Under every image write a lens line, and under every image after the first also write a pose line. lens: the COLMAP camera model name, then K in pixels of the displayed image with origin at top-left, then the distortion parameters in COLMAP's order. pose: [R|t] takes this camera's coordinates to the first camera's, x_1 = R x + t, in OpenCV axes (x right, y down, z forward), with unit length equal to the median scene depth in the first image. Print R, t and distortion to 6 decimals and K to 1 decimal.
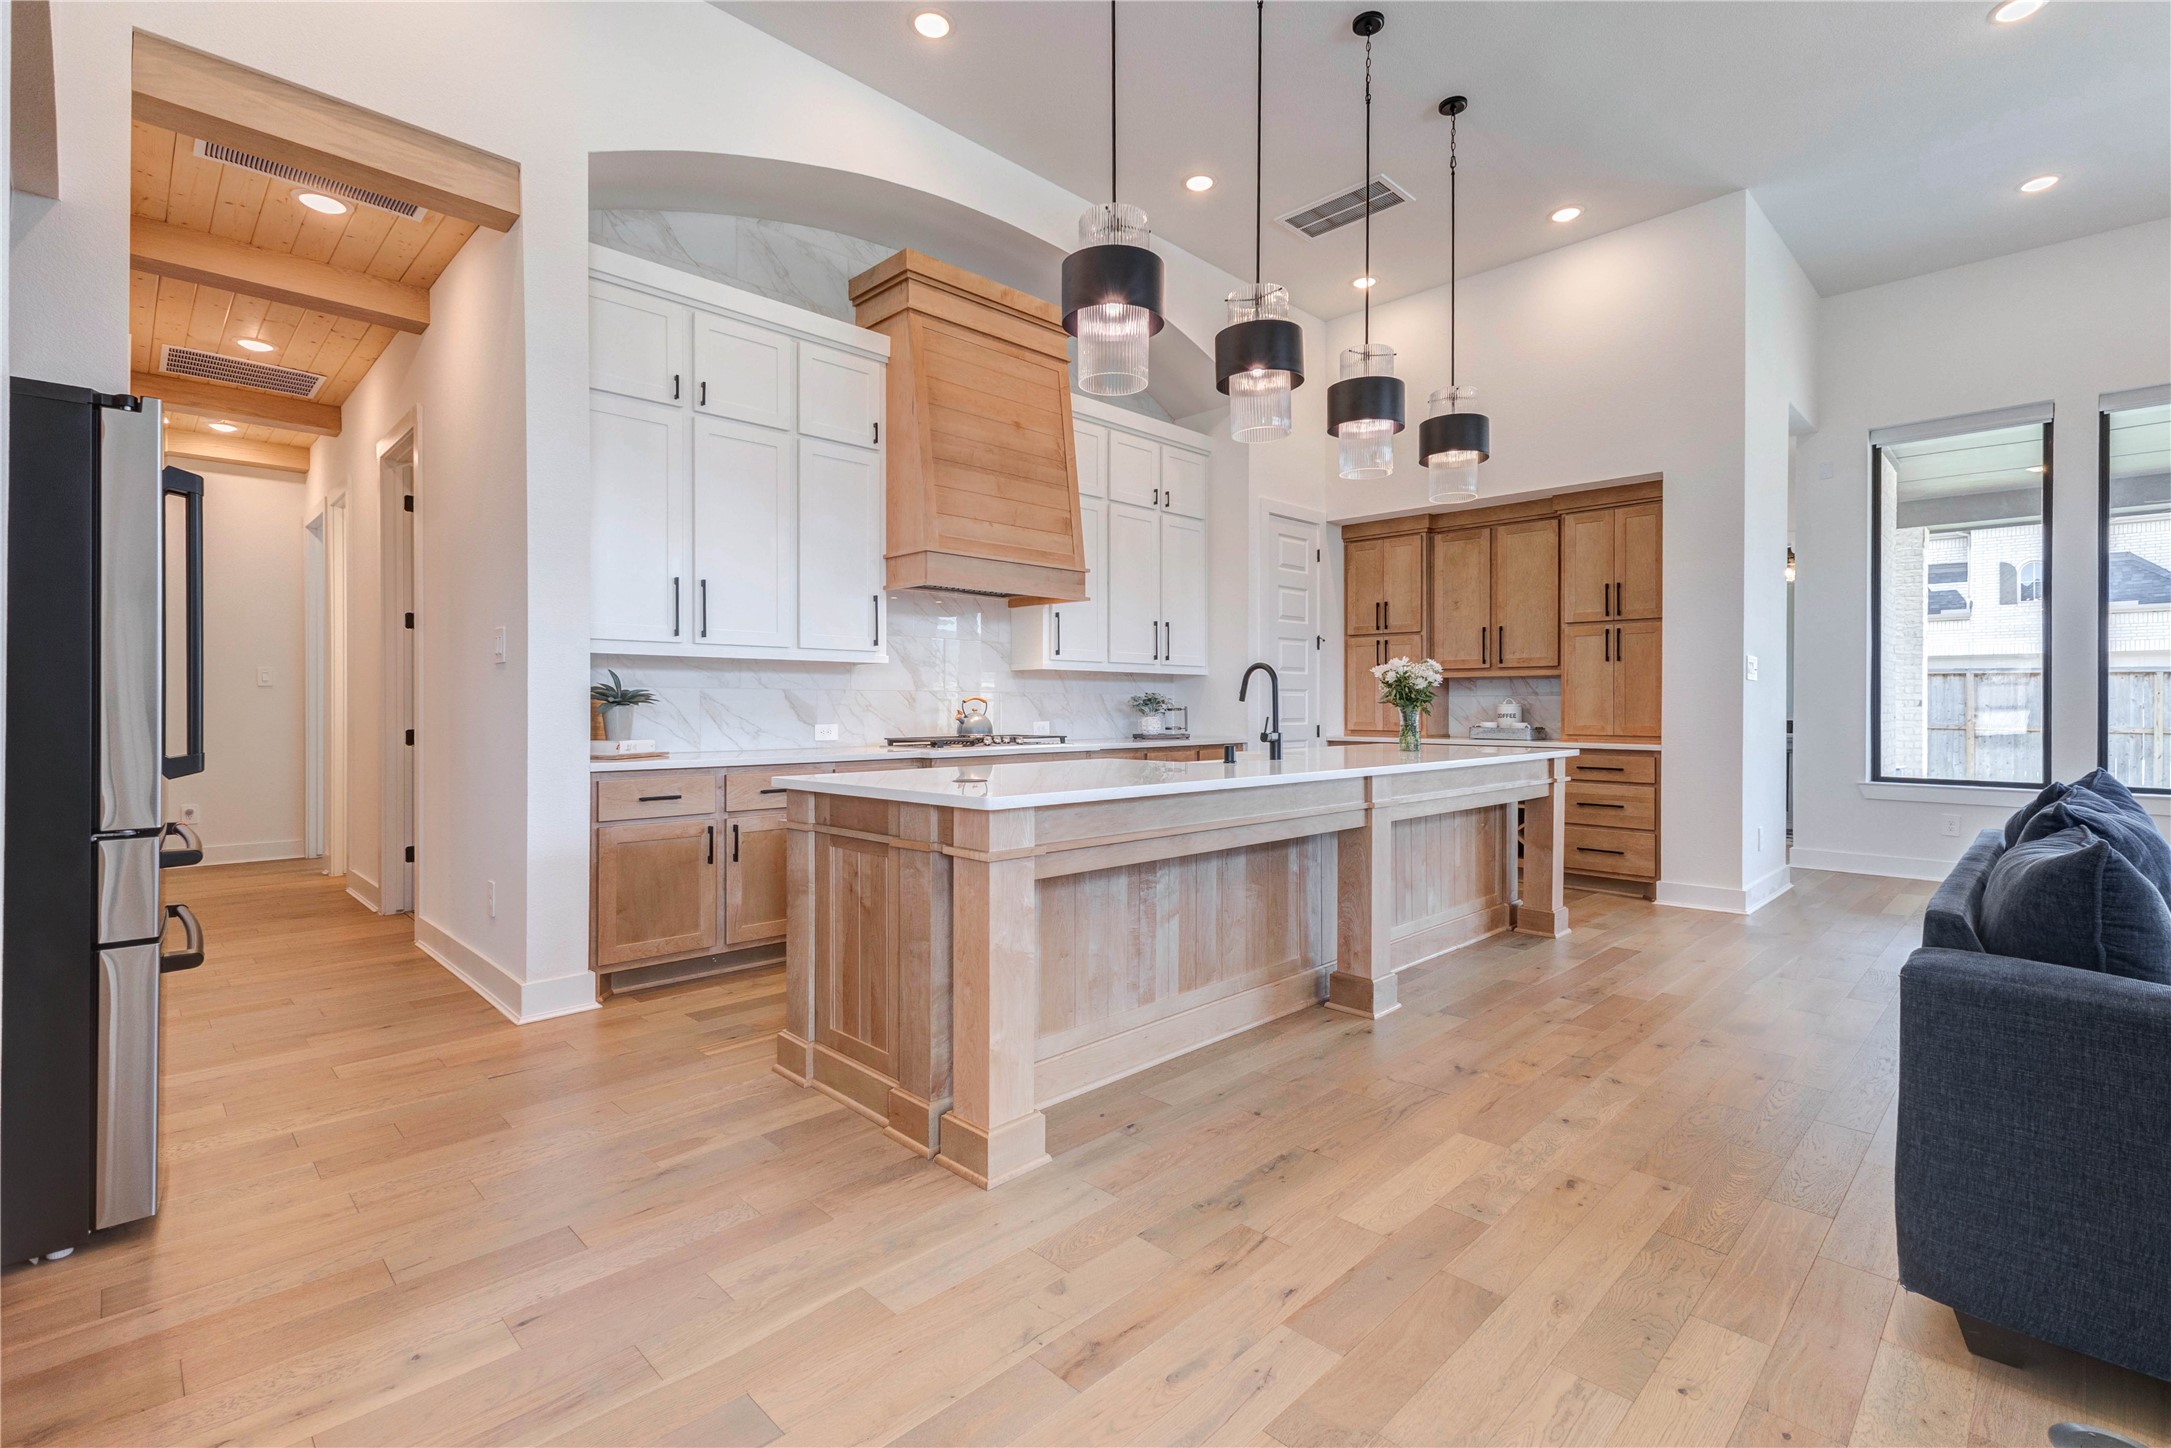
lens RADIAL K [[972.3, 0, 1095.8], [0, 972.3, 713.1], [0, 0, 1]] dist [0.019306, -0.001228]
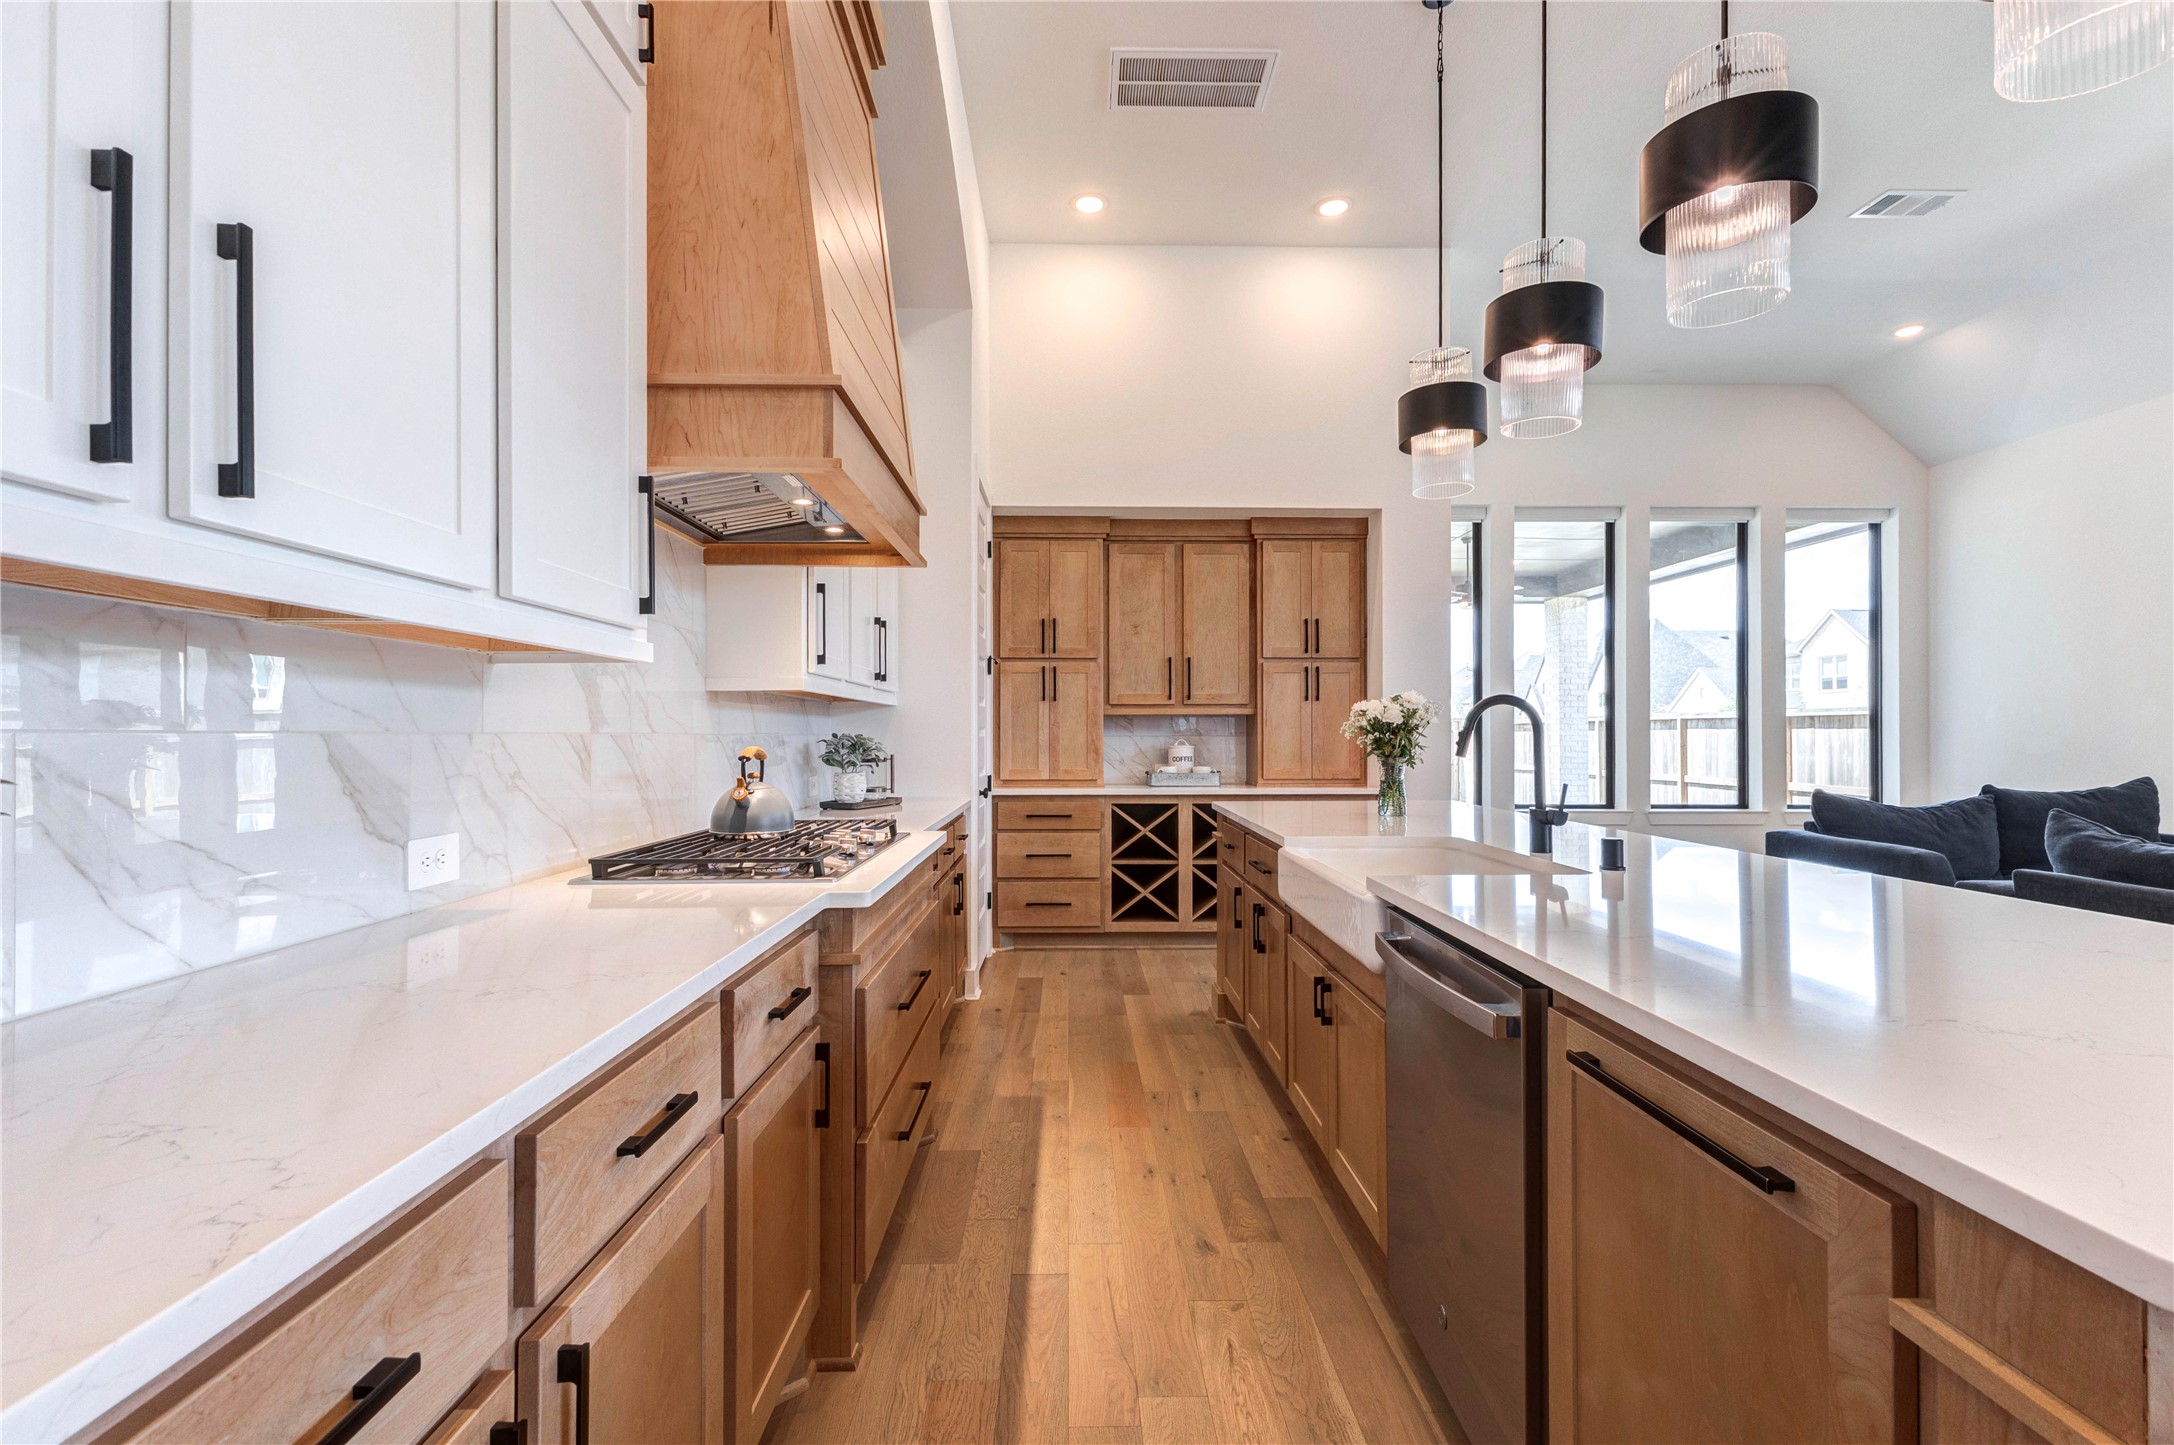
lens RADIAL K [[973.6, 0, 1103.1], [0, 973.6, 734.6], [0, 0, 1]] dist [0.019306, -0.001228]
pose [[0.664496, -0.001953, 0.747289, -0.302025], [0.009315, 0.999941, -0.005670, -0.015618], [-0.747233, 0.010728, 0.664475, 0.488898]]
